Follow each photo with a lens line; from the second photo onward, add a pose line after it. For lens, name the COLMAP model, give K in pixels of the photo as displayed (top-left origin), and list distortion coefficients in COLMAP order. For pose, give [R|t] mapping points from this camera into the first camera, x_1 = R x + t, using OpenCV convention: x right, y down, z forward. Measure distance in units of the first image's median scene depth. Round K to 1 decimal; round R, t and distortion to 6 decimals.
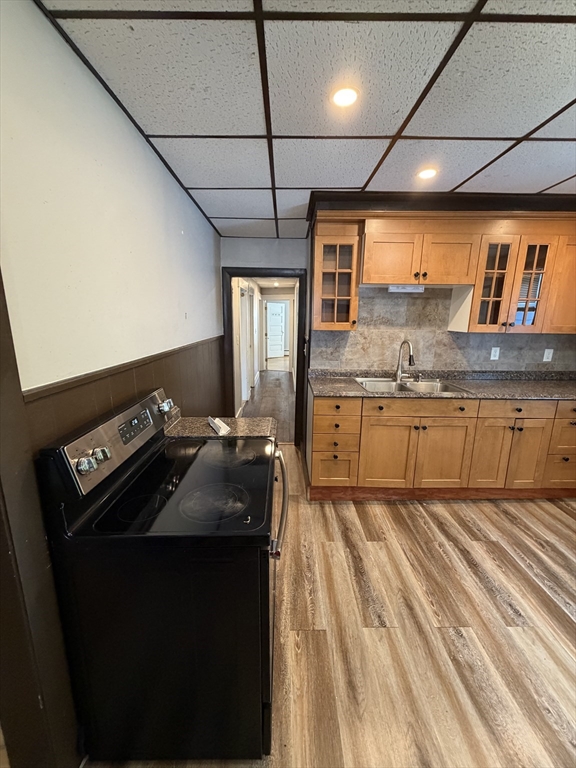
lens RADIAL K [[307.1, 0, 288.3], [0, 307.1, 381.0], [0, 0, 1]] dist [0.000923, 0.000413]
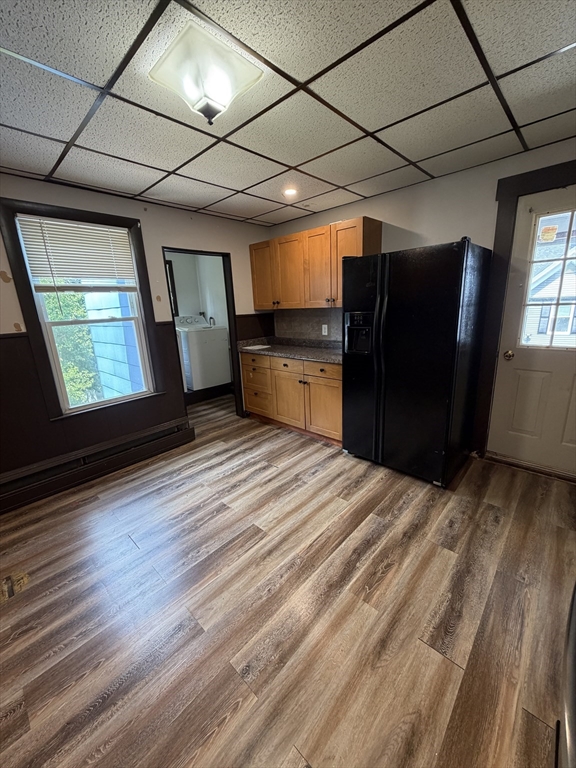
lens RADIAL K [[307.1, 0, 288.2], [0, 307.1, 379.9], [0, 0, 1]] dist [0.001365, 0.000344]
pose [[-0.724190, -0.149536, 0.673192, 0.022463], [0.180037, 0.901352, 0.393893, -0.116164], [-0.665684, 0.406453, -0.625828, 0.707952]]
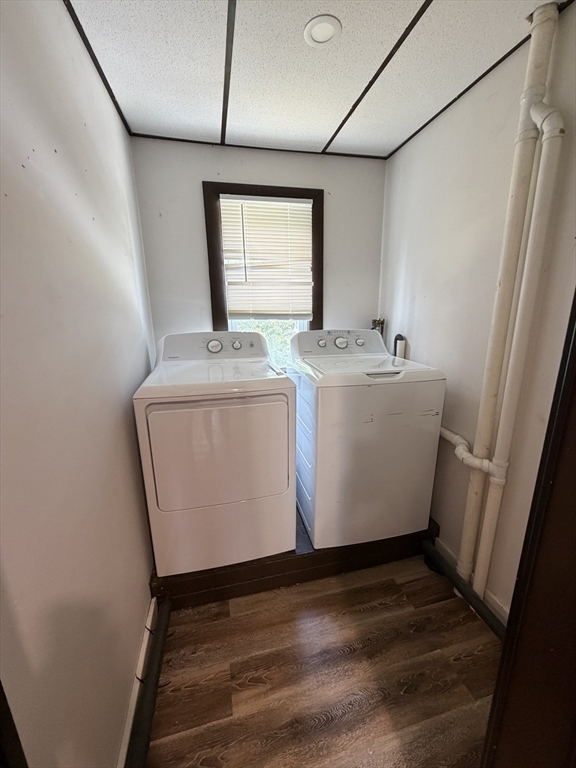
lens RADIAL K [[307.1, 0, 288.2], [0, 307.1, 379.9], [0, 0, 1]] dist [0.001365, 0.000344]
pose [[-0.239166, -0.234022, 0.942355, 1.187118], [0.219462, 0.932378, 0.287243, 0.045781], [-0.945852, 0.275510, -0.171634, 0.004673]]
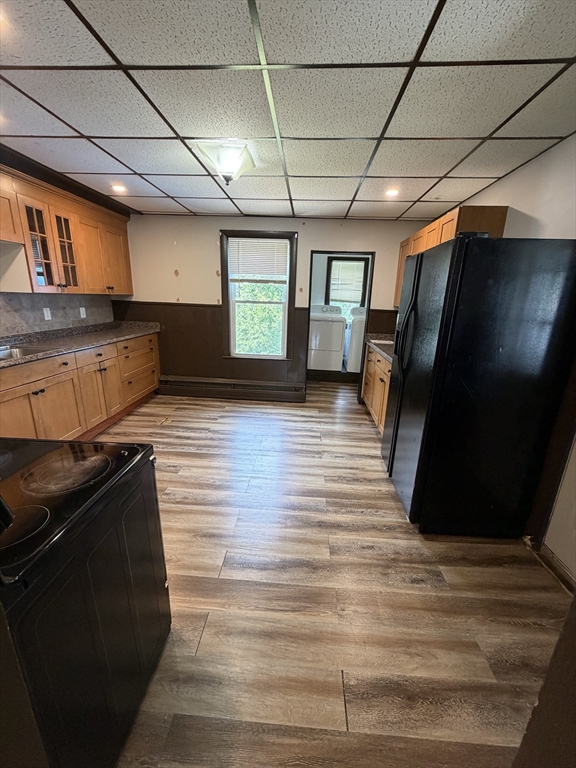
lens RADIAL K [[307.1, 0, 288.2], [0, 307.1, 379.9], [0, 0, 1]] dist [0.001365, 0.000344]
pose [[0.075227, -0.270812, 0.959689, -0.434860], [0.178579, 0.950515, 0.254225, 0.008687], [-0.981046, 0.152256, 0.119866, 0.096406]]
